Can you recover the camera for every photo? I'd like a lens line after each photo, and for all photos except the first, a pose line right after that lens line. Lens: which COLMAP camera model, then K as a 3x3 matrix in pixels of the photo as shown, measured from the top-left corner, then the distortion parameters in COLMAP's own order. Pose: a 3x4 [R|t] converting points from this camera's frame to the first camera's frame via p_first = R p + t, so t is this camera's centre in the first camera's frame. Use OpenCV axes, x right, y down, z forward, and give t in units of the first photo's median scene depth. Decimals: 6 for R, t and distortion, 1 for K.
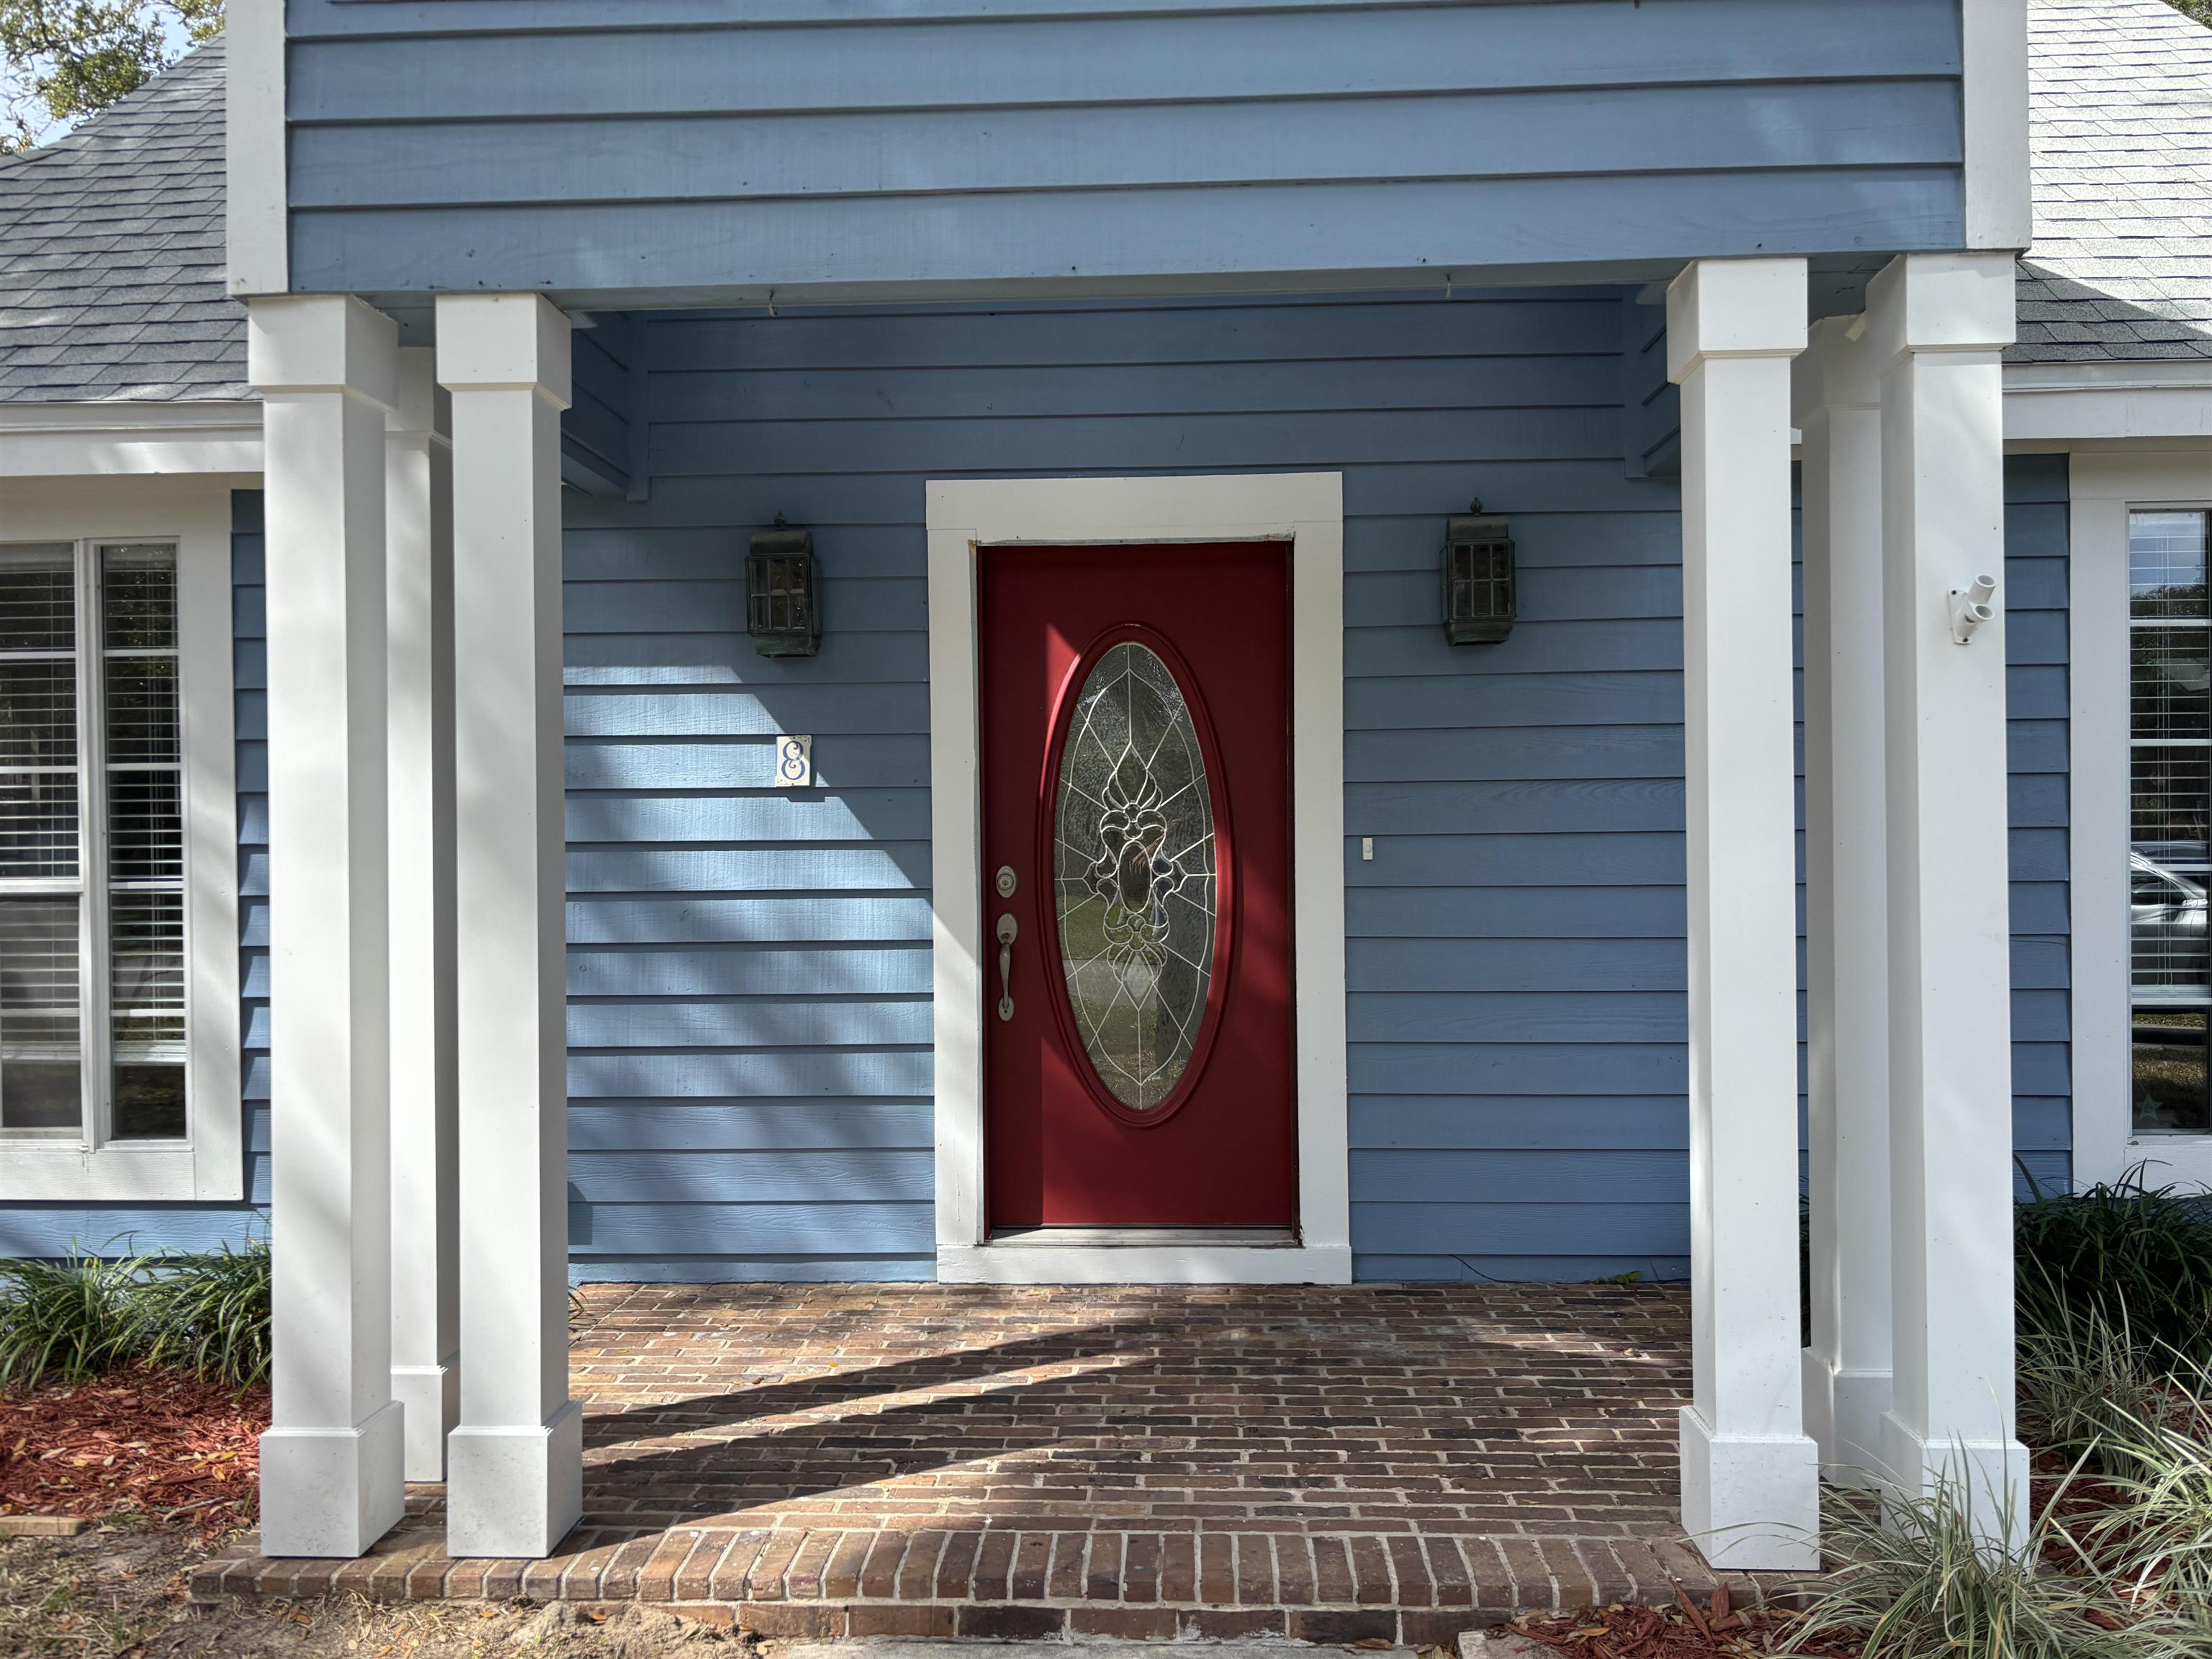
lens RADIAL K [[1681.2, 0, 1108.0], [0, 1681.2, 842.8], [0, 0, 1]] dist [0.041727, -0.036018]
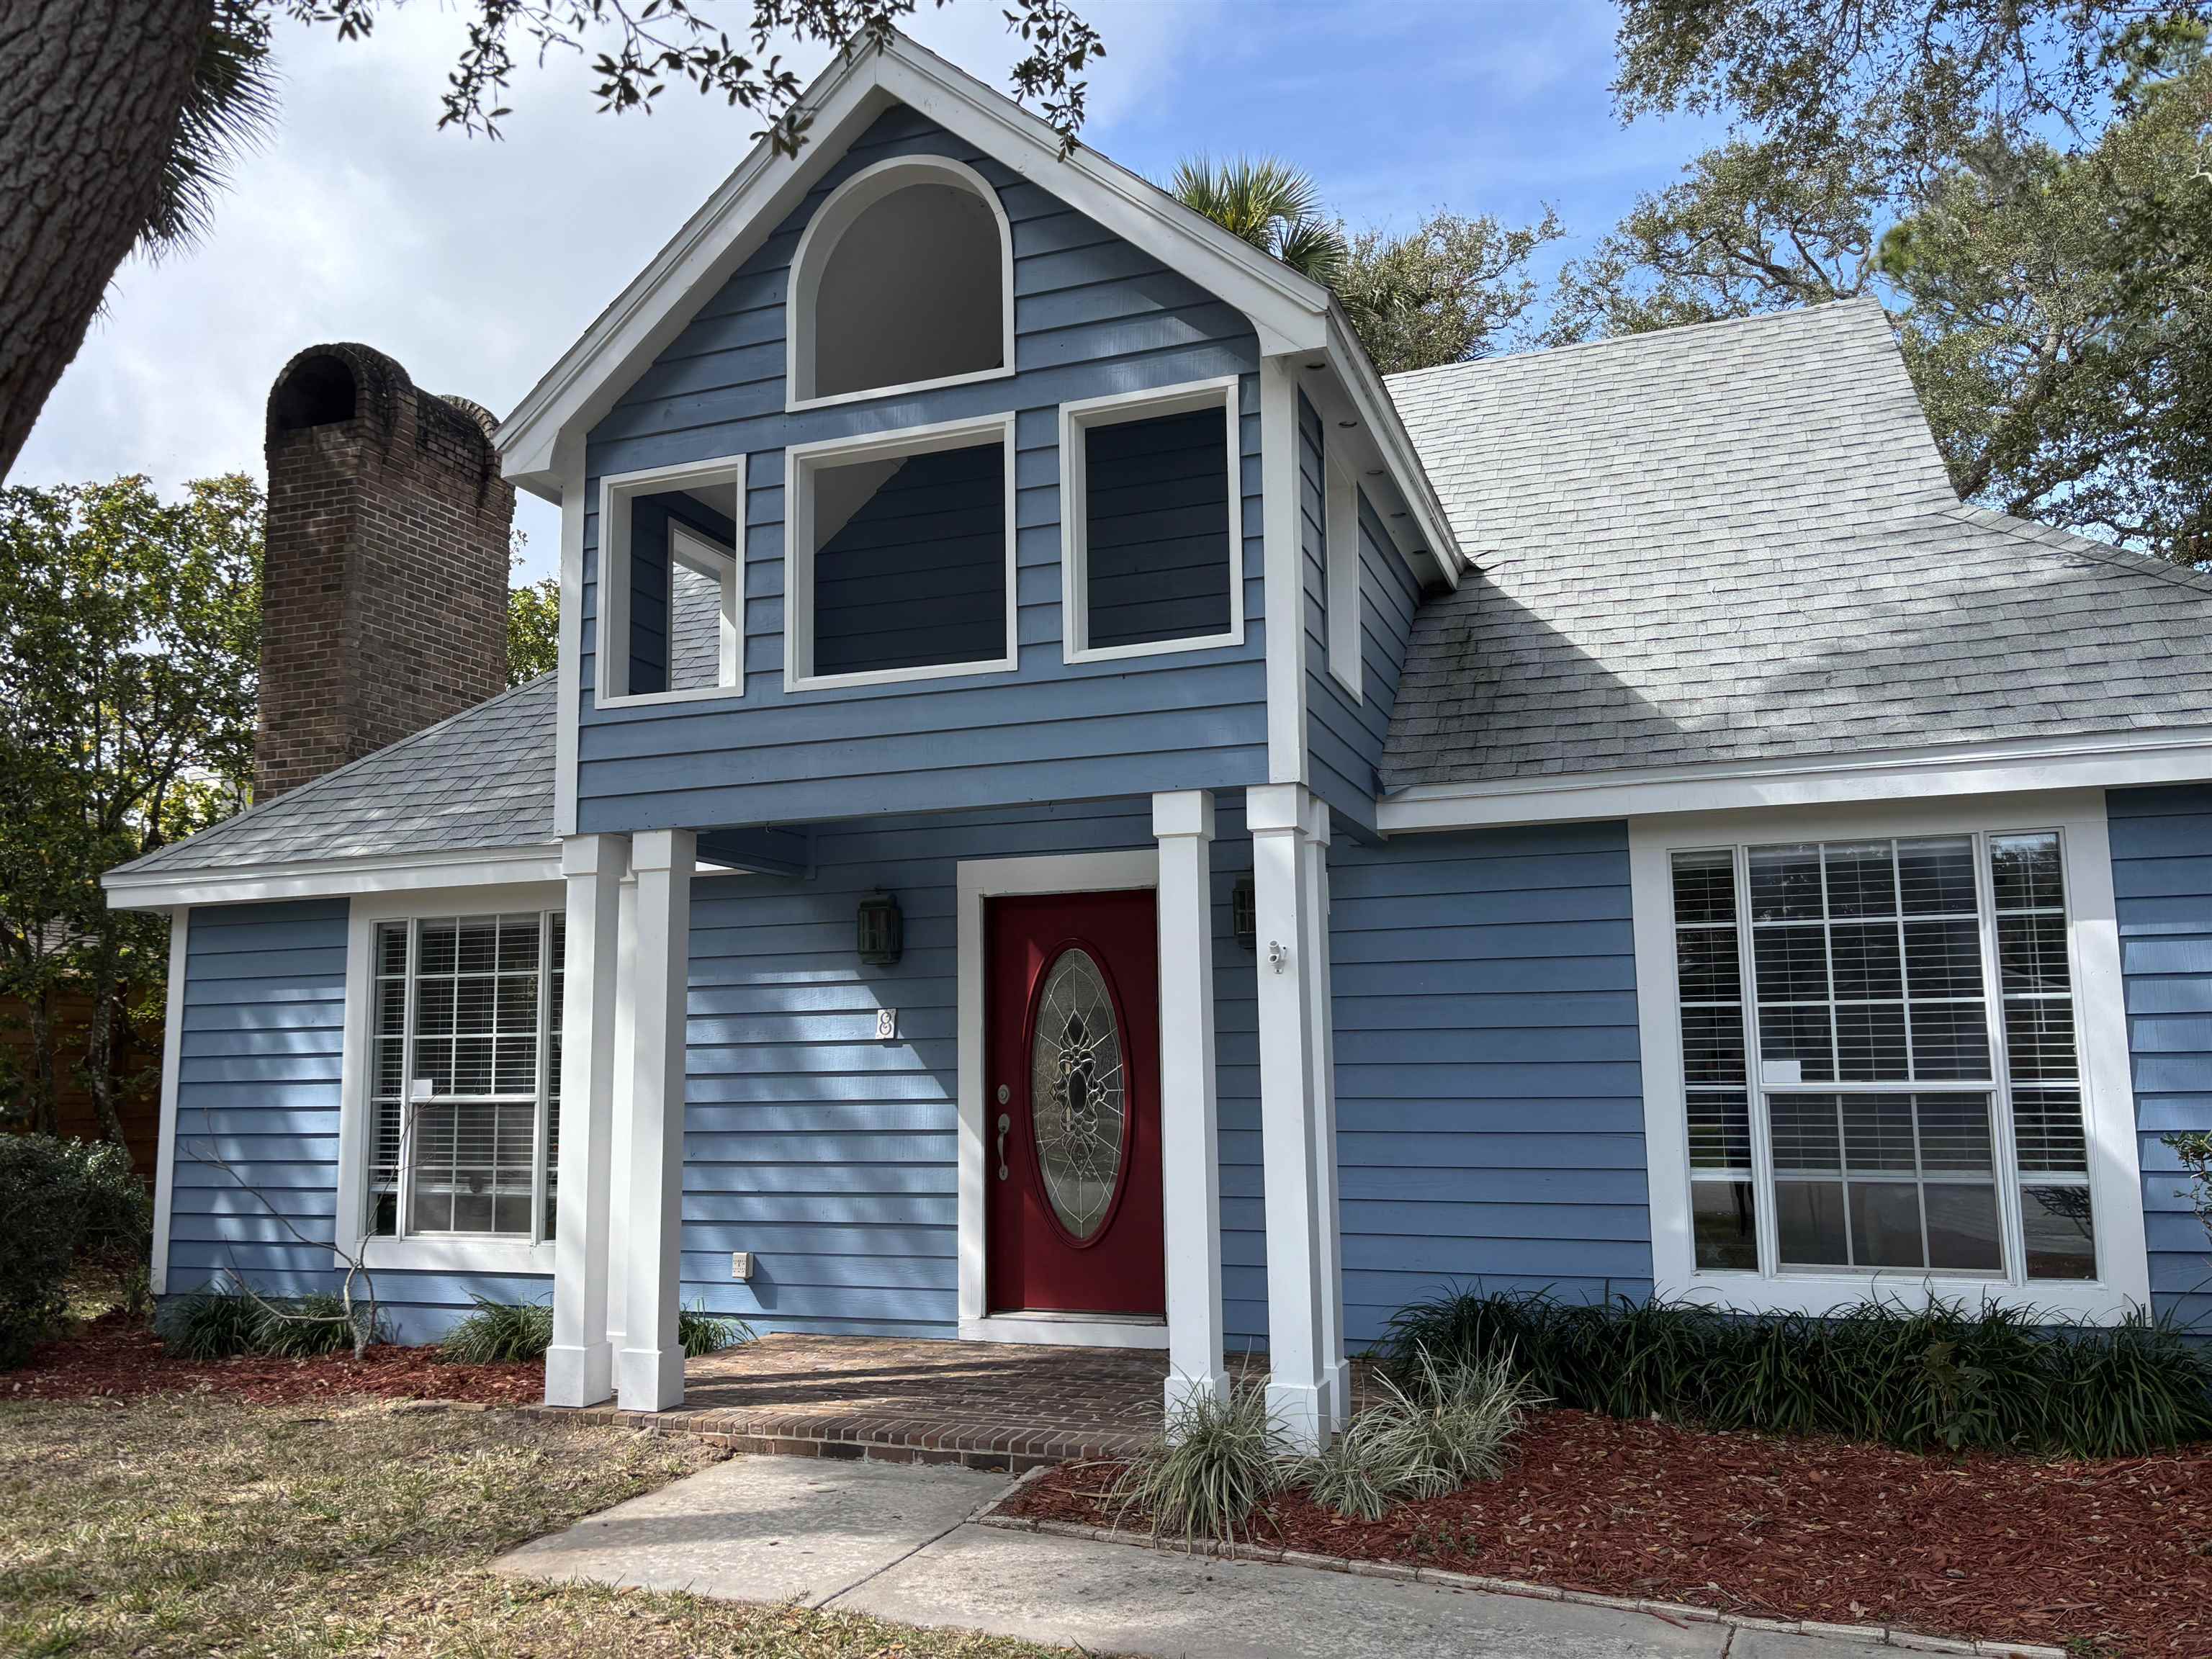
lens RADIAL K [[1681.2, 0, 1101.8], [0, 1681.2, 831.4], [0, 0, 1]] dist [0.041727, -0.036018]
pose [[0.953469, -0.045502, -0.298037, 0.550542], [0.004873, 0.990742, -0.135669, -0.009078], [0.301451, 0.127904, 0.944864, -0.593979]]
